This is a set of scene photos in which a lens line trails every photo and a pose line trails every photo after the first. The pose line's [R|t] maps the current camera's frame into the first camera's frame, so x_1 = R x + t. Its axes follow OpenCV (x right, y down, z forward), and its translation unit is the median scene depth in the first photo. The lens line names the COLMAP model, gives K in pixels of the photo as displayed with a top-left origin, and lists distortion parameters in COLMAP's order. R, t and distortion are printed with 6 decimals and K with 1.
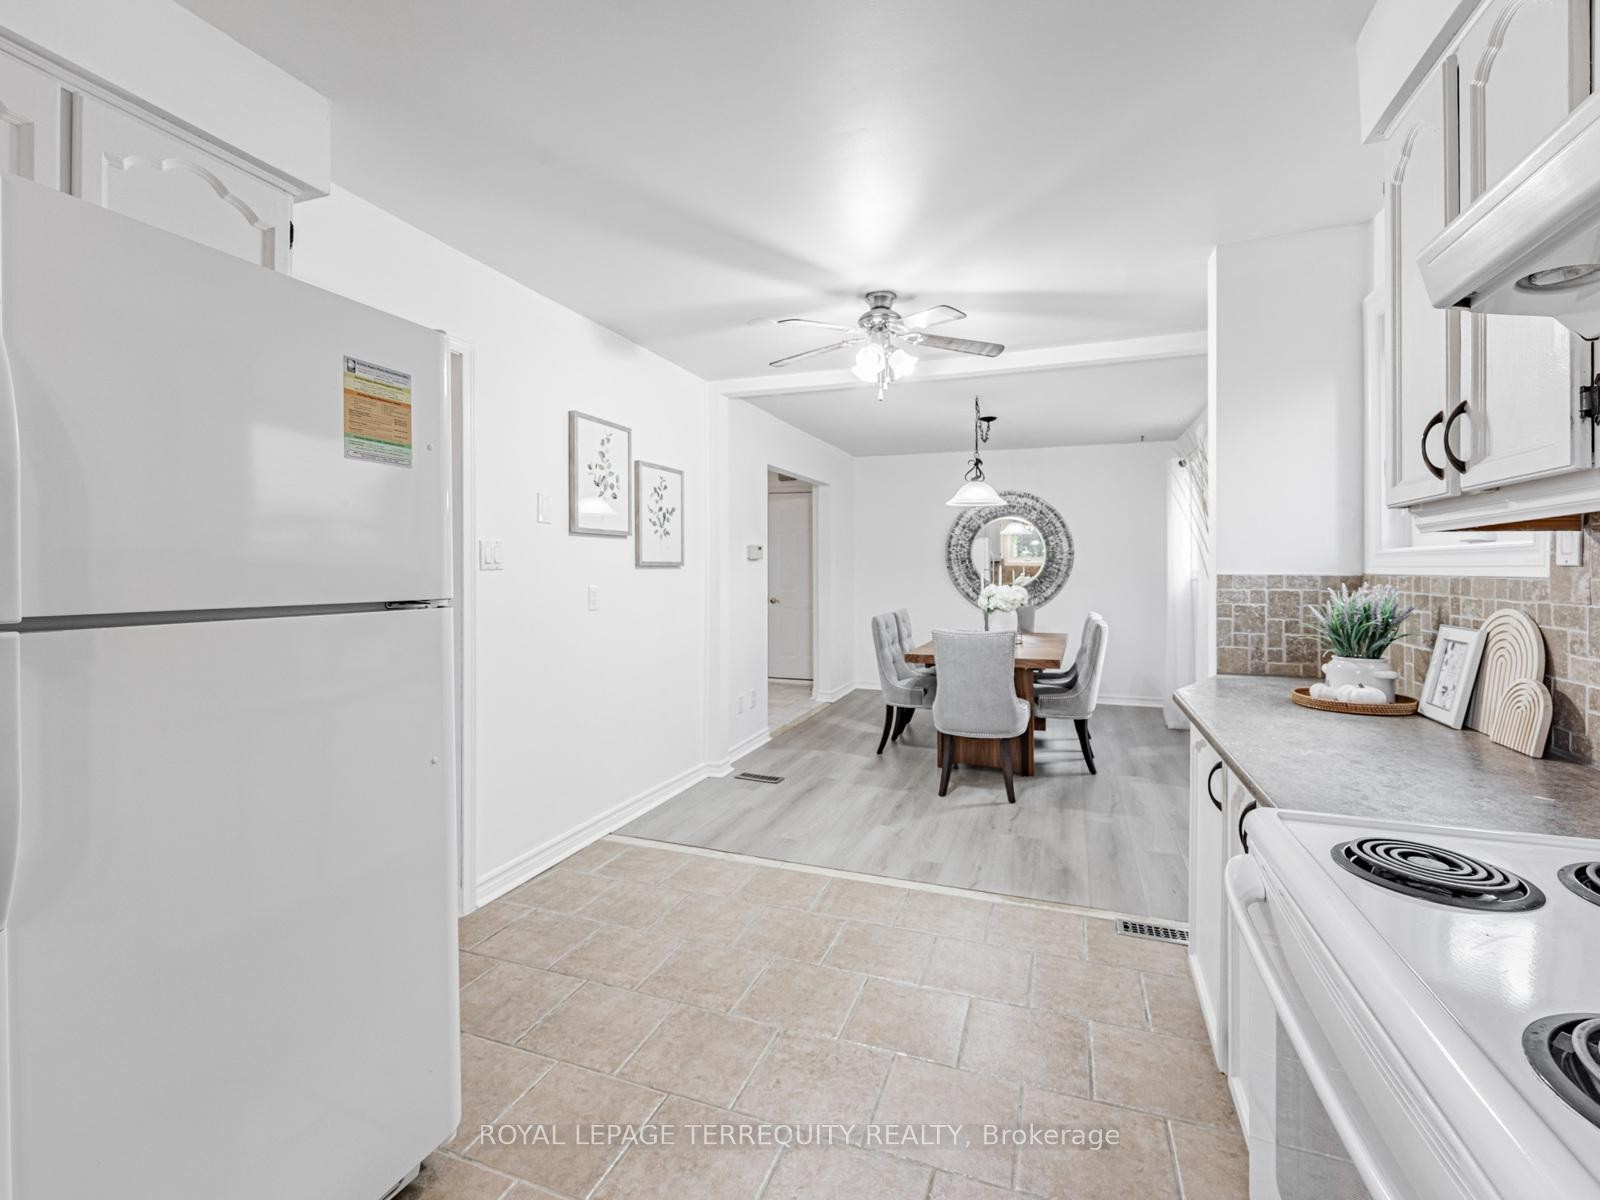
lens RADIAL K [[759.9, 0, 783.9], [0, 759.9, 562.5], [0, 0, 1]] dist [-0.001260, -0.000150]
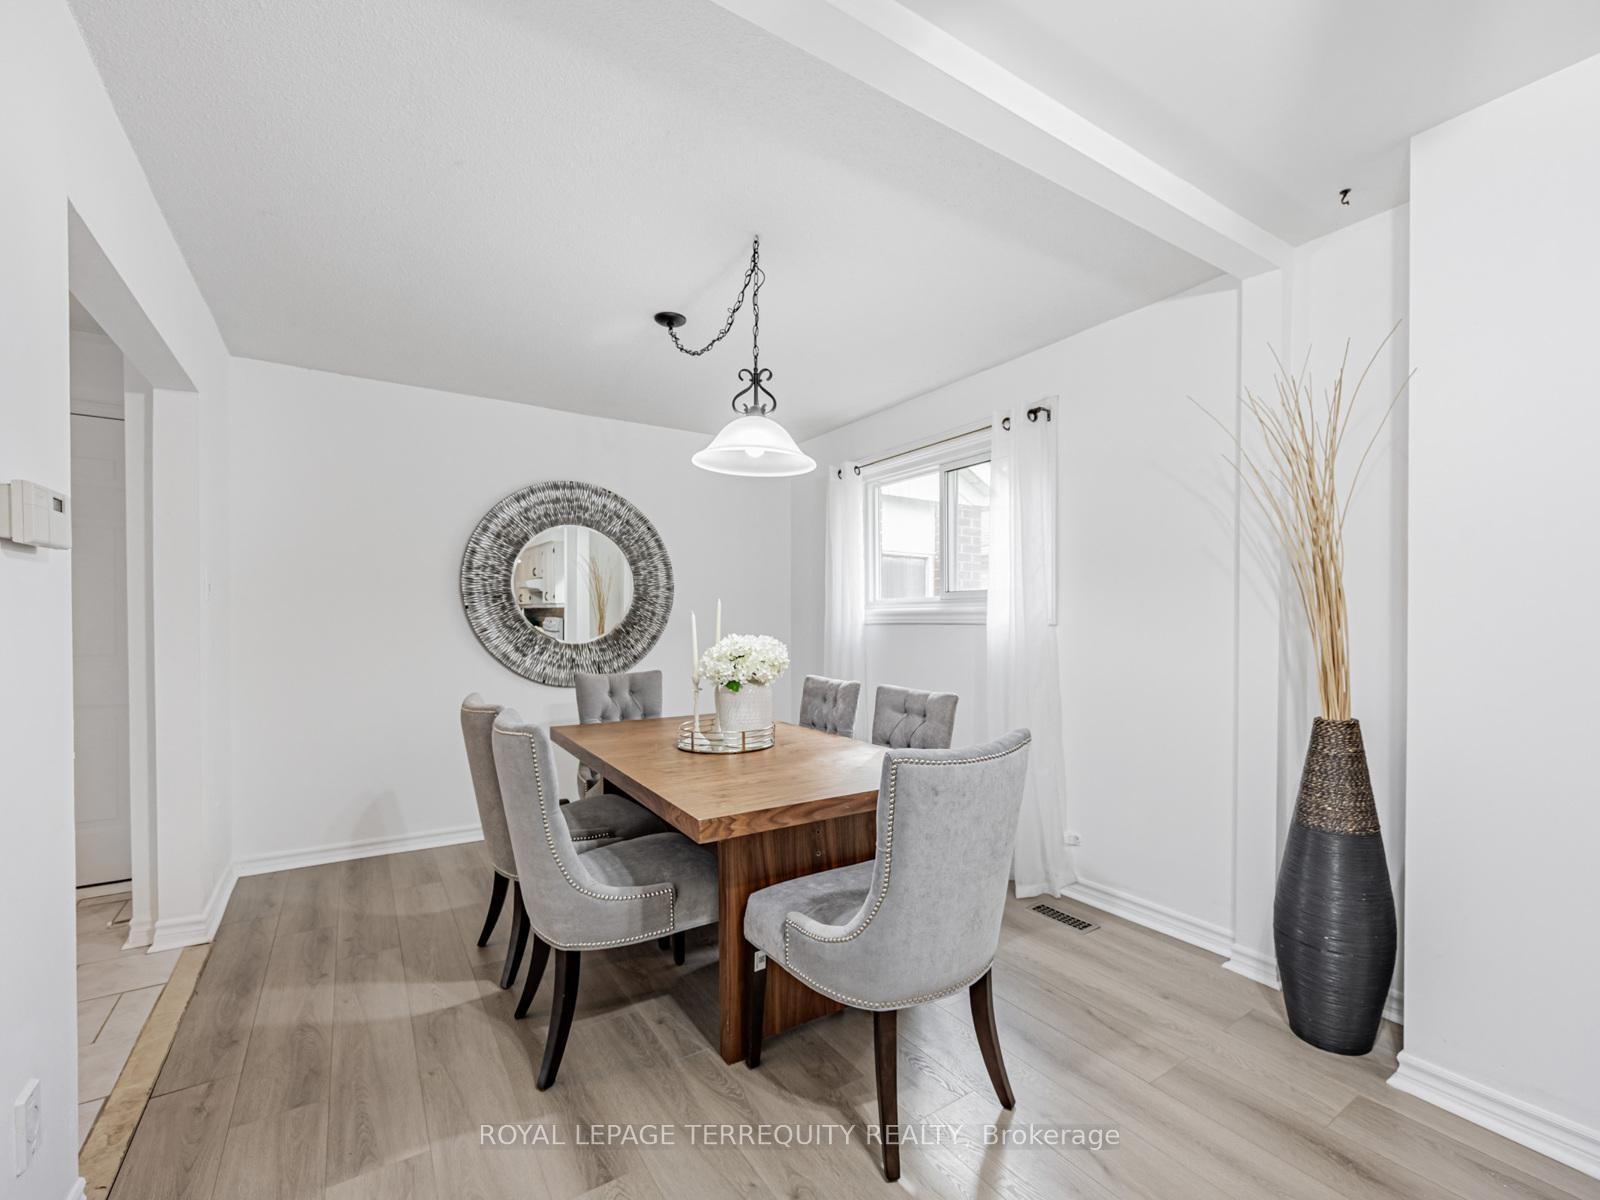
lens RADIAL K [[750.2, 0, 920.4], [0, 750.2, 624.8], [0, 0, 1]] dist [0.000344, 0.000037]
pose [[0.539486, -0.007206, 0.841964, -0.059494], [-0.002393, 0.999946, 0.010091, 0.012652], [-0.841991, -0.007459, 0.539440, 0.452231]]
